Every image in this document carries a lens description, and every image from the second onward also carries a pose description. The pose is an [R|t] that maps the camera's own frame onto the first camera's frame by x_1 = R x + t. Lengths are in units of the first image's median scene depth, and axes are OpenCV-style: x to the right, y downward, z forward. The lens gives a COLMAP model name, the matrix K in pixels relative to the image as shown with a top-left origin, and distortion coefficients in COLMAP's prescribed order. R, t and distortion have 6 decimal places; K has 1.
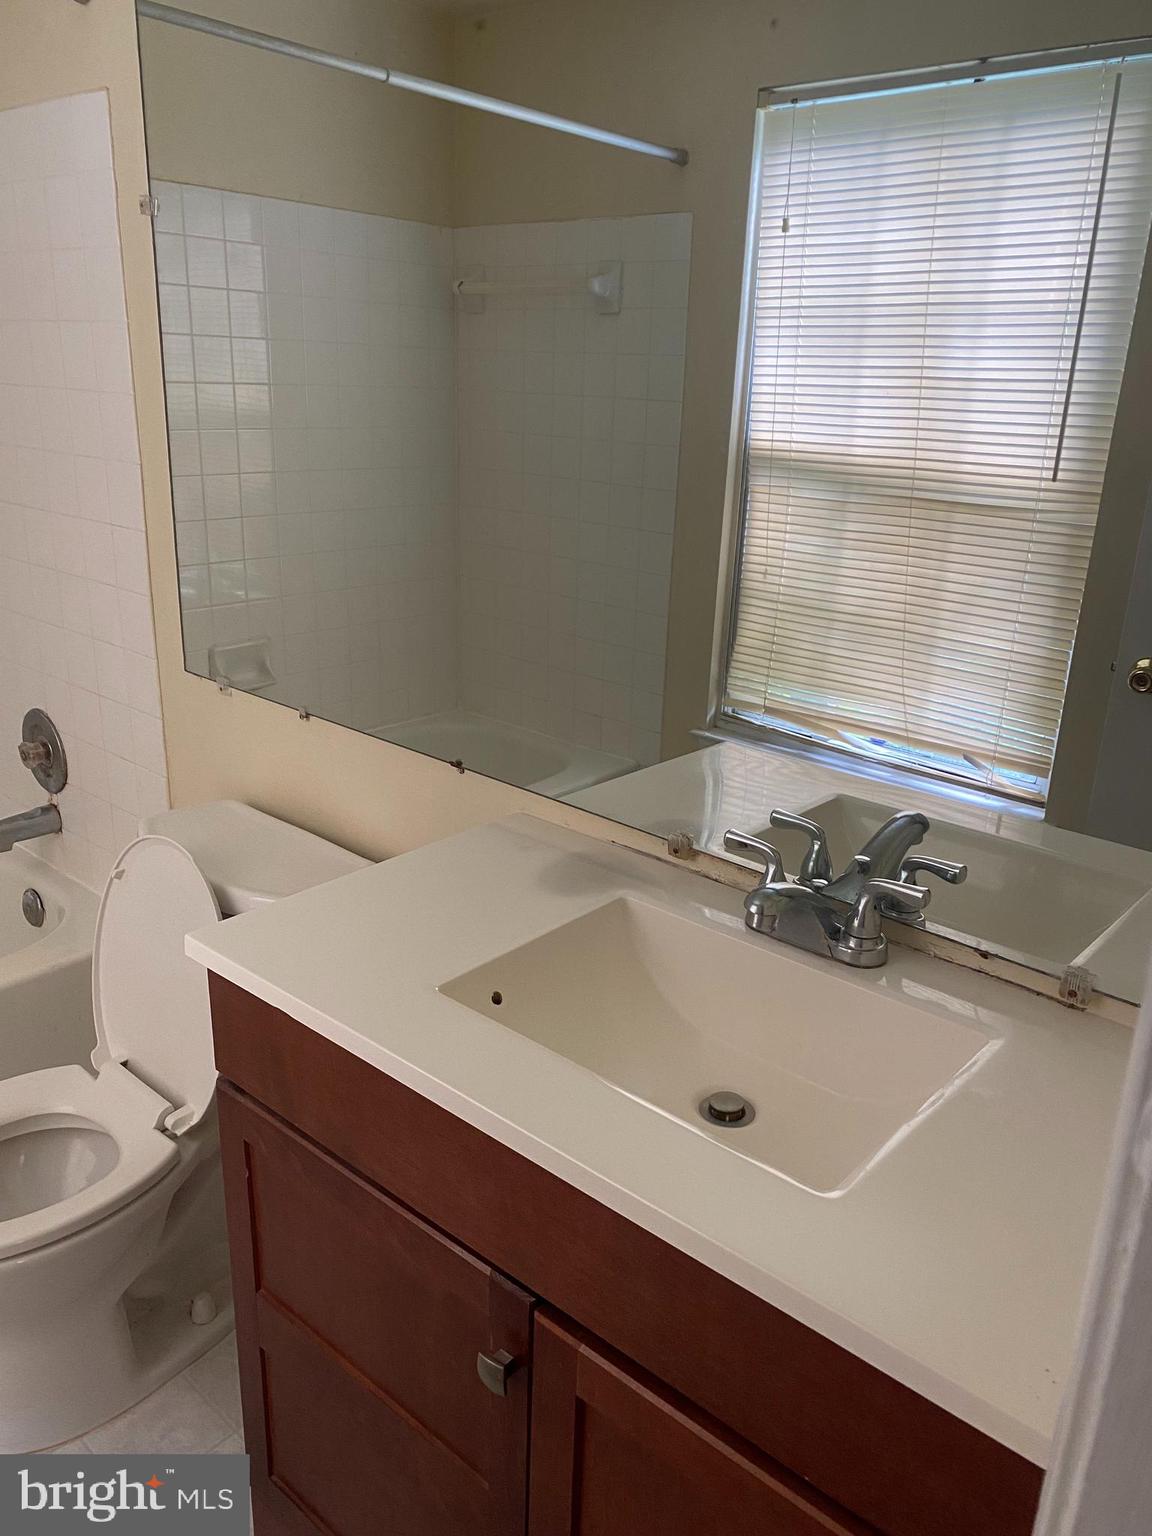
lens RADIAL K [[1155.2, 0, 540.3], [0, 1155.2, 767.6], [0, 0, 1]] dist [0.028335, -0.017960]
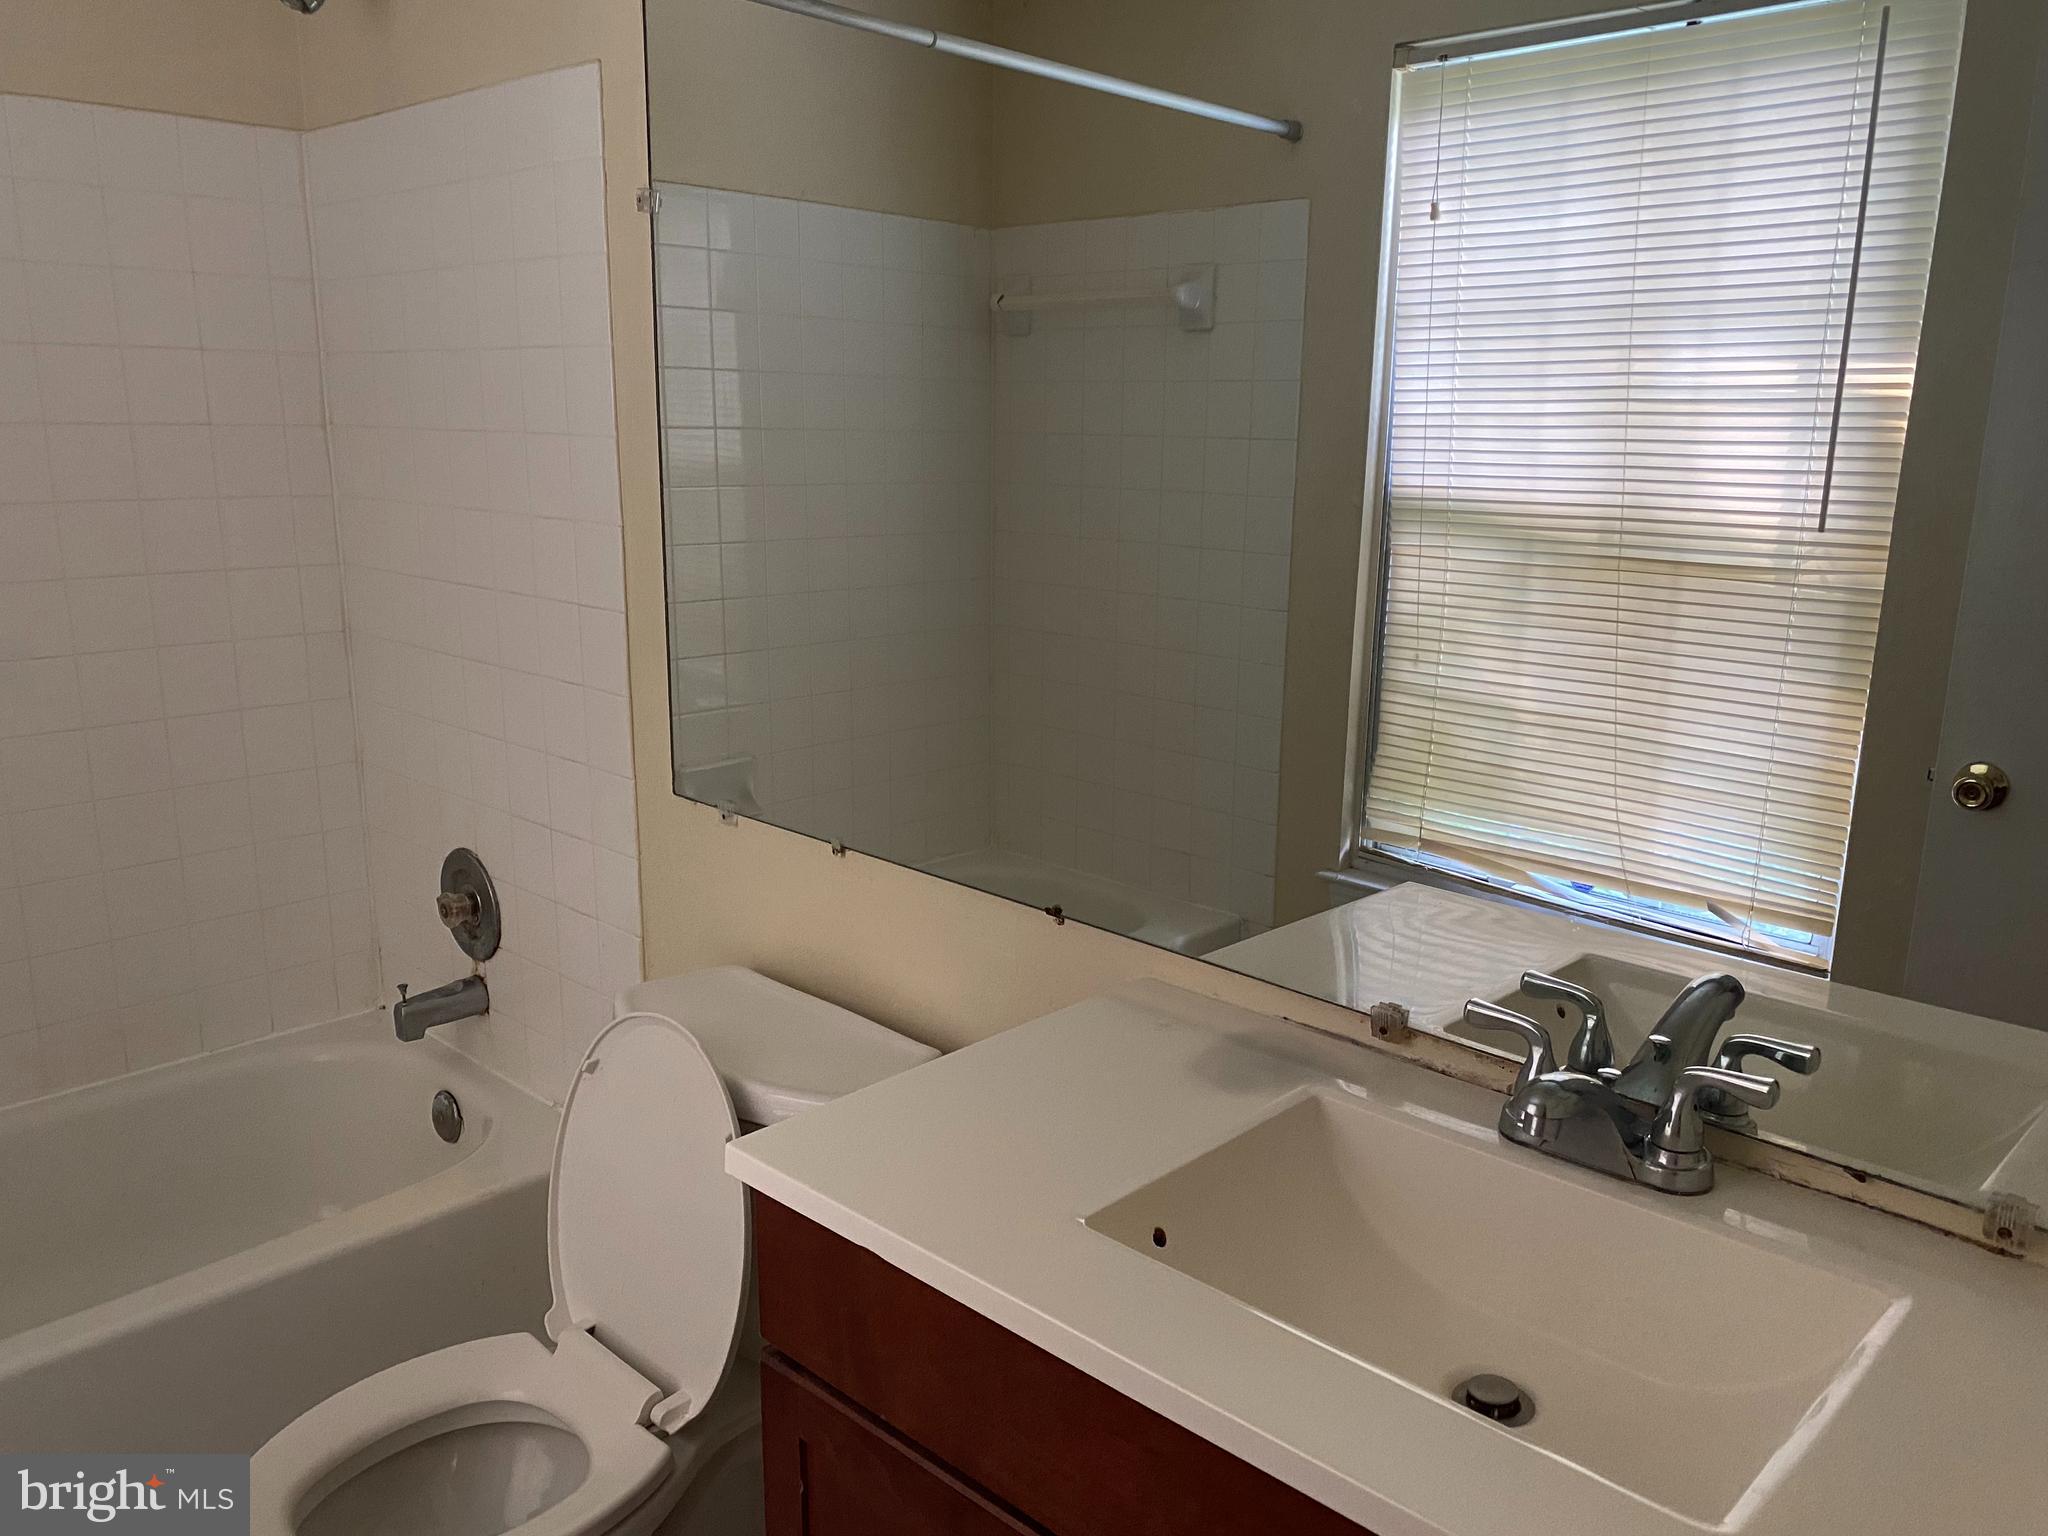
lens RADIAL K [[1540.2, 0, 978.1], [0, 1540.2, 781.0], [0, 0, 1]] dist [0.028335, -0.017960]
pose [[0.998977, -0.009103, -0.044295, -0.061837], [0.004668, 0.995054, -0.099228, 0.008490], [0.044979, 0.098920, 0.994078, 0.011808]]
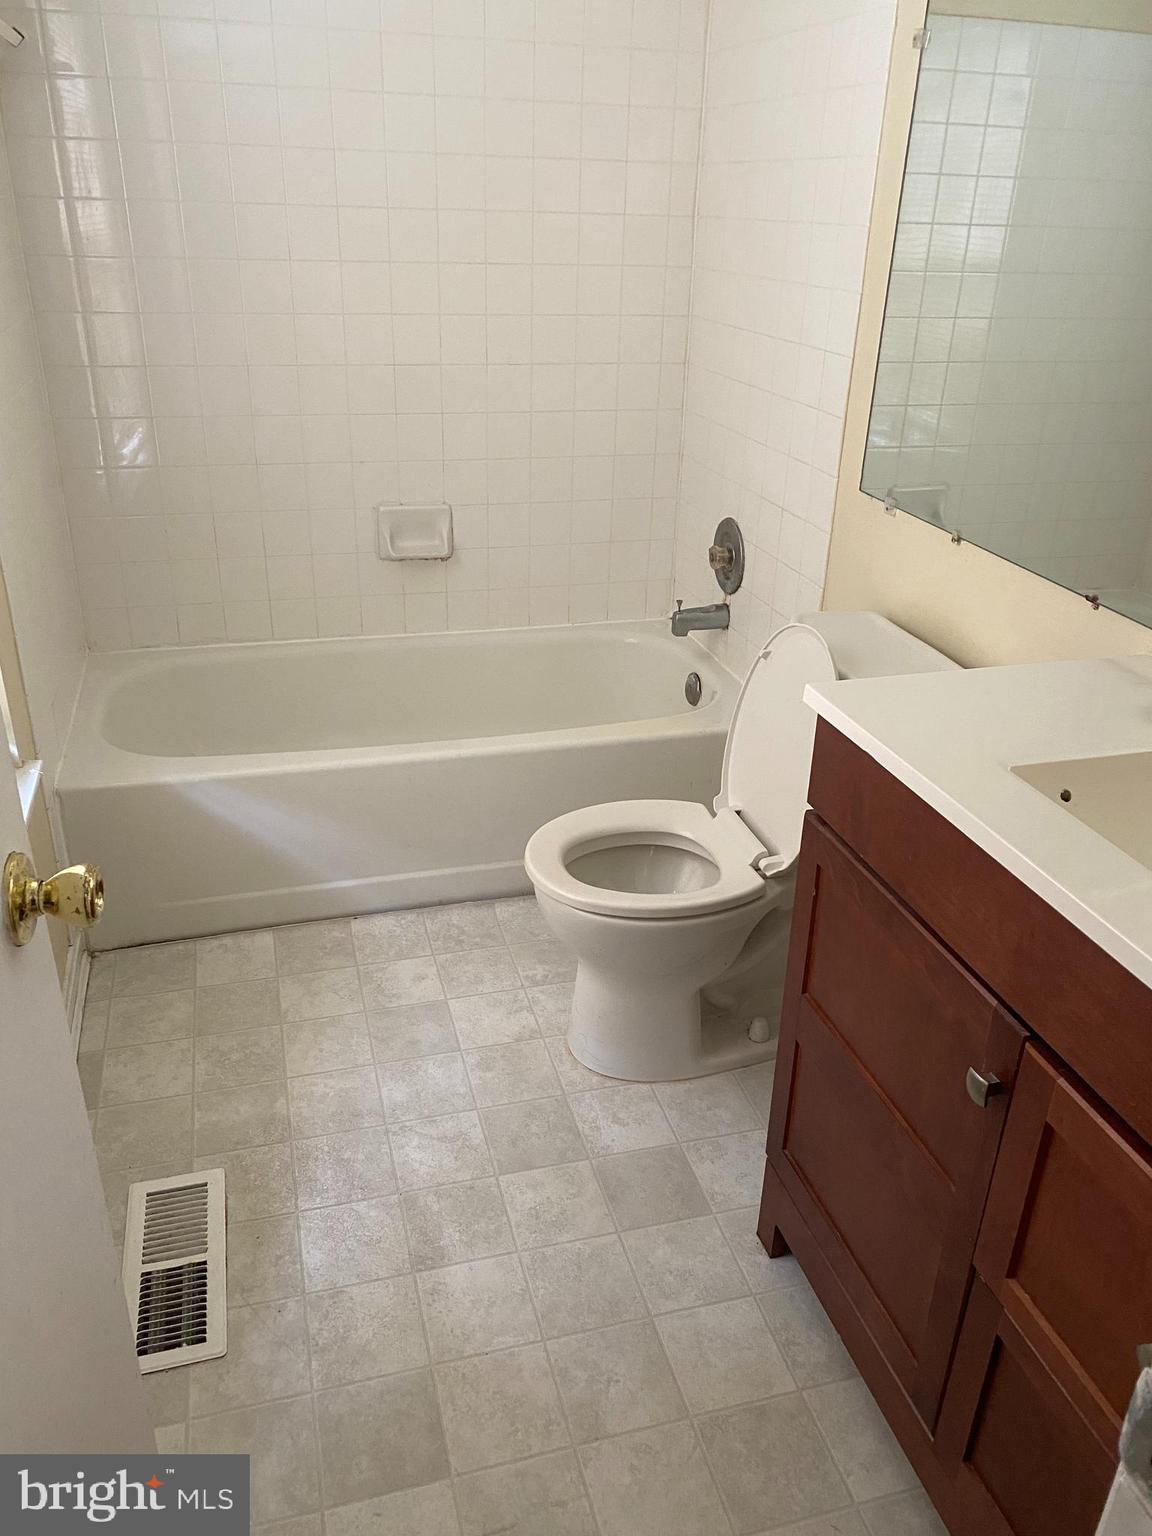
lens RADIAL K [[1155.2, 0, 579.9], [0, 1155.2, 773.8], [0, 0, 1]] dist [0.028335, -0.017960]
pose [[0.850183, 0.229444, -0.473862, 0.050381], [-0.178595, 0.972361, 0.150391, 0.058332], [0.495271, -0.043230, 0.867662, -0.096870]]
